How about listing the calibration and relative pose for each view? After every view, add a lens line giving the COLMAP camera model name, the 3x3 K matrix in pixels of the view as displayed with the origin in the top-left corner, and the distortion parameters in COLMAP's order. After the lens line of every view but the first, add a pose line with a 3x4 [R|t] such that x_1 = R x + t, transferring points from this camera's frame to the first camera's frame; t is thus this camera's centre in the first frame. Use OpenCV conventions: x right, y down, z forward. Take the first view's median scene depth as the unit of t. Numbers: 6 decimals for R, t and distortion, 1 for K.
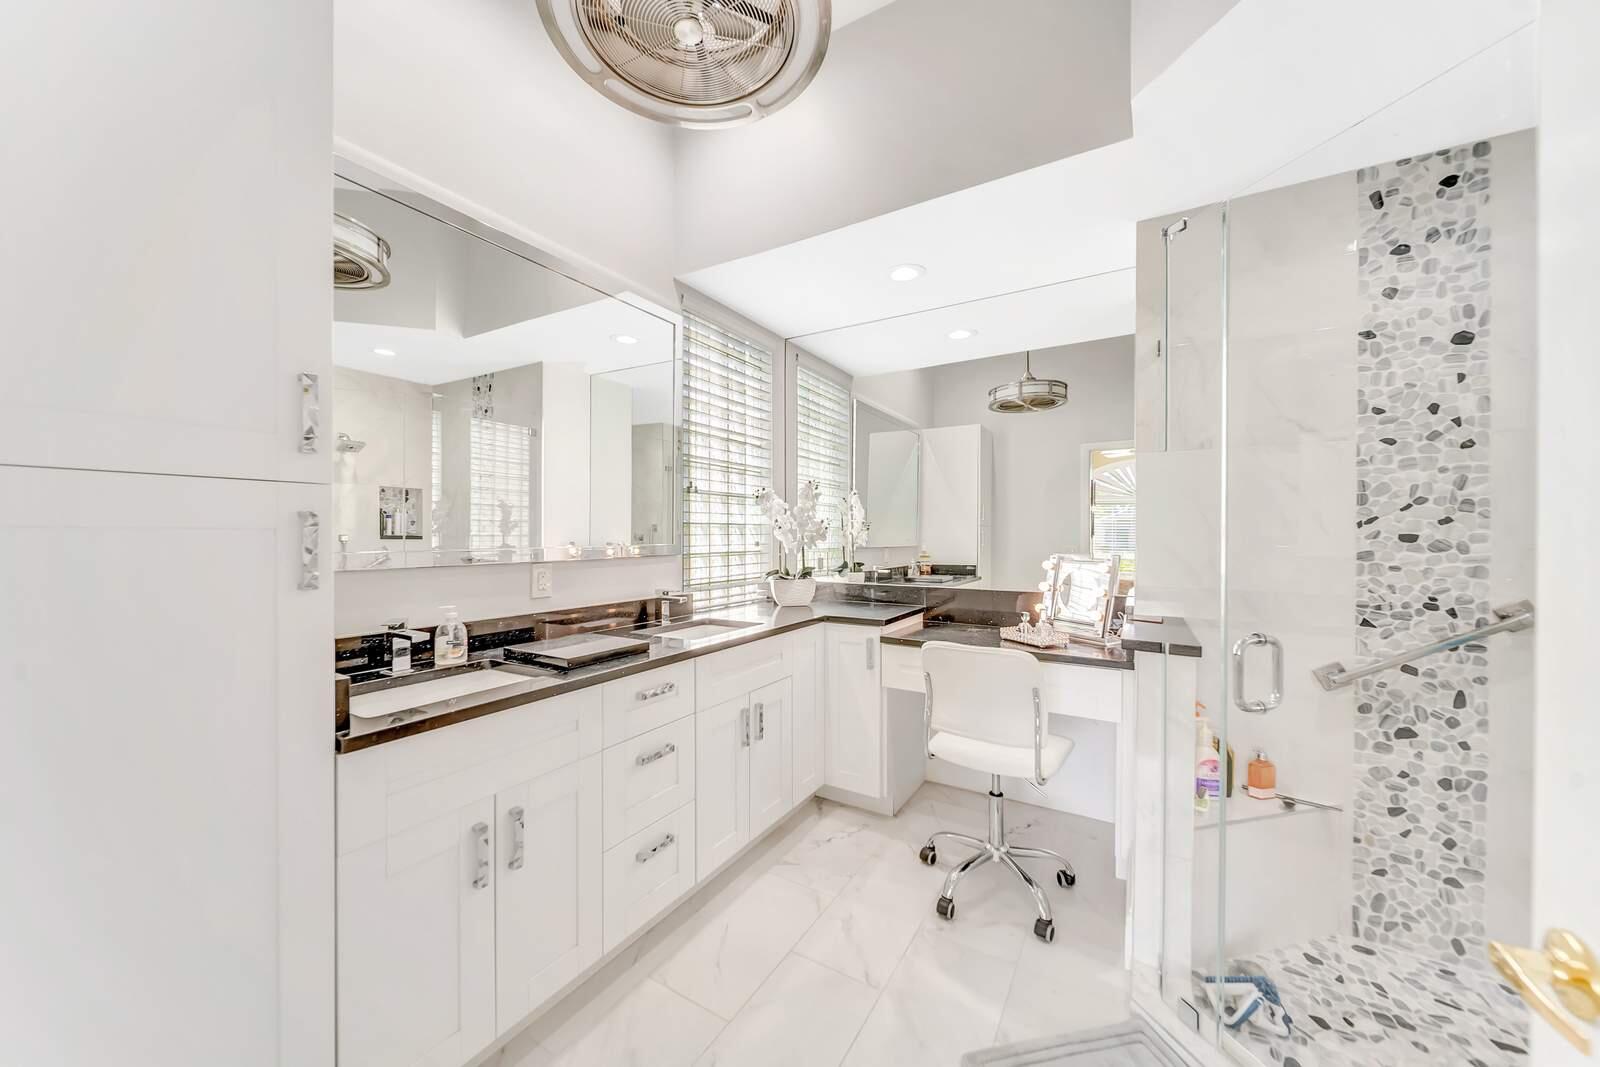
lens RADIAL K [[562.0, 0, 789.0], [0, 562.0, 528.9], [0, 0, 1]] dist [-0.001137, -0.001404]
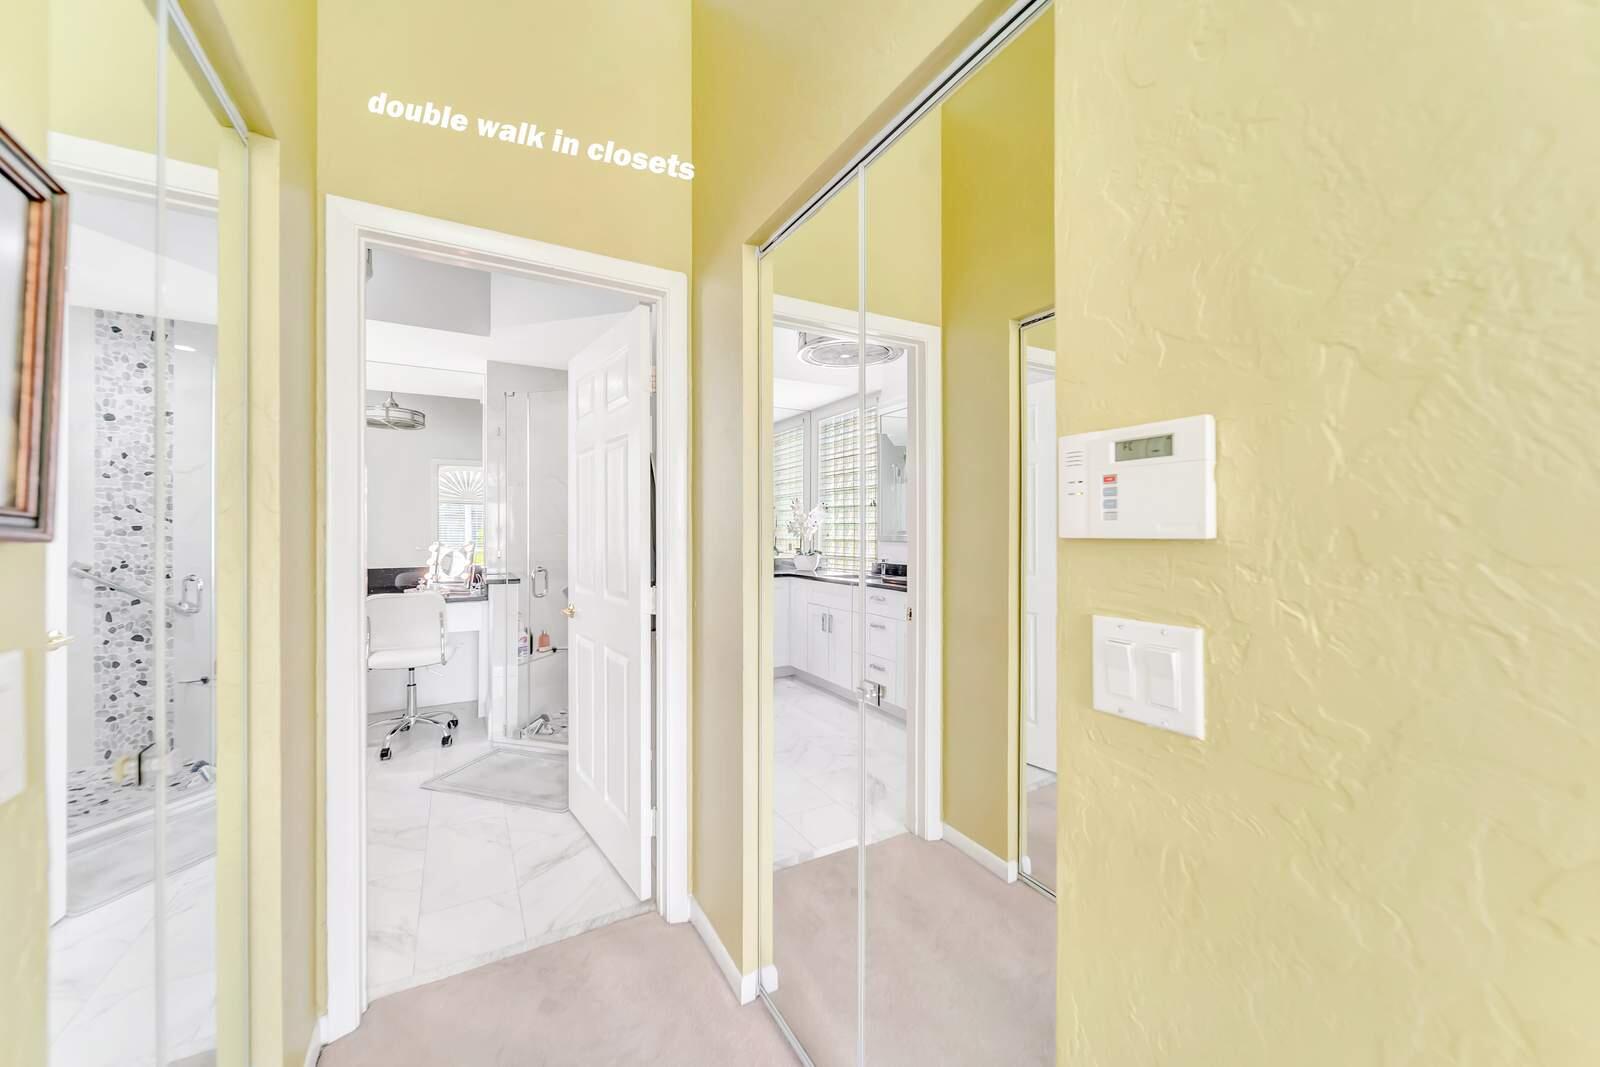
lens RADIAL K [[562.0, 0, 789.0], [0, 562.0, 528.9], [0, 0, 1]] dist [-0.001137, -0.001404]
pose [[0.460029, -0.013465, 0.887802, -0.612795], [-0.002369, 0.999863, 0.016393, -0.026155], [-0.887901, -0.009645, 0.459934, -0.792650]]
